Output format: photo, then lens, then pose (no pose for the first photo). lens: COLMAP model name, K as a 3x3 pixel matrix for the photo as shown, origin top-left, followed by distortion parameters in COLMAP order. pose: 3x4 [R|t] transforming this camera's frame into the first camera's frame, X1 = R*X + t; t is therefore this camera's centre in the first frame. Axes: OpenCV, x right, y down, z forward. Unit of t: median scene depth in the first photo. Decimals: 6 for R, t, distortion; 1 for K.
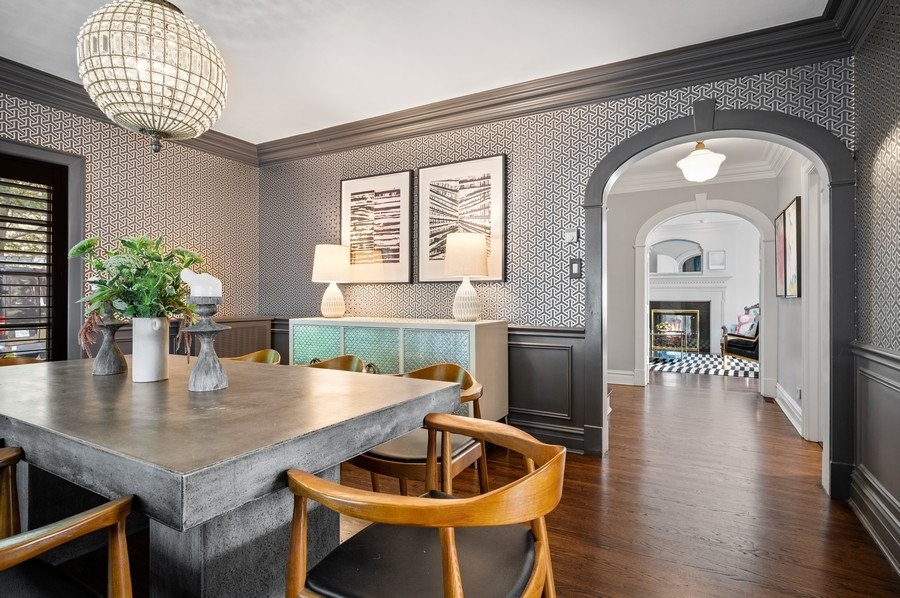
lens RADIAL K [[456.7, 0, 449.3], [0, 456.7, 297.3], [0, 0, 1]] dist [0.000800, 0.000050]
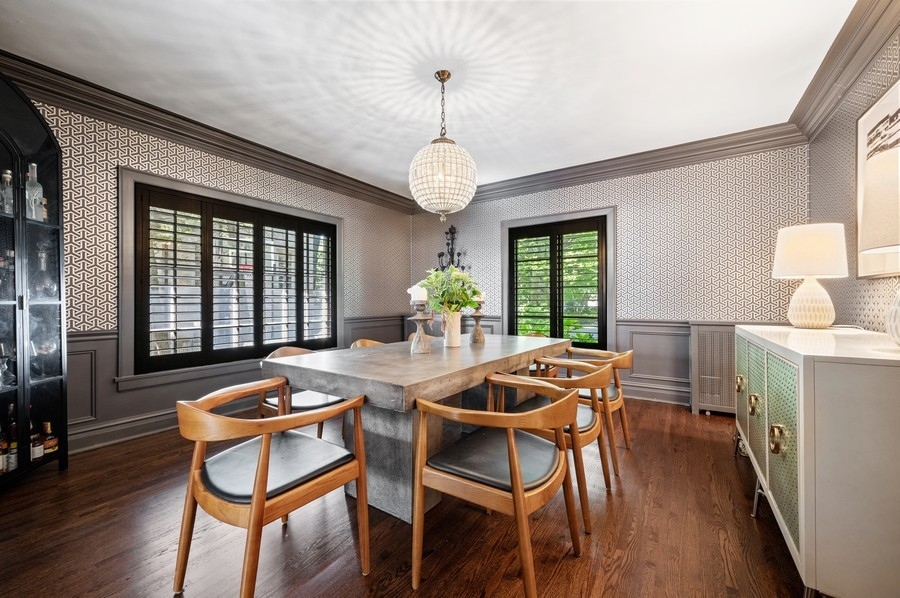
lens RADIAL K [[358.2, 0, 447.9], [0, 358.2, 301.6], [0, 0, 1]] dist [-0.000511, 0.000096]
pose [[-0.090864, -0.001151, -0.995863, 0.397628], [-0.000077, 0.999999, -0.001149, 0.002337], [0.995863, -0.000028, -0.090864, 0.582652]]
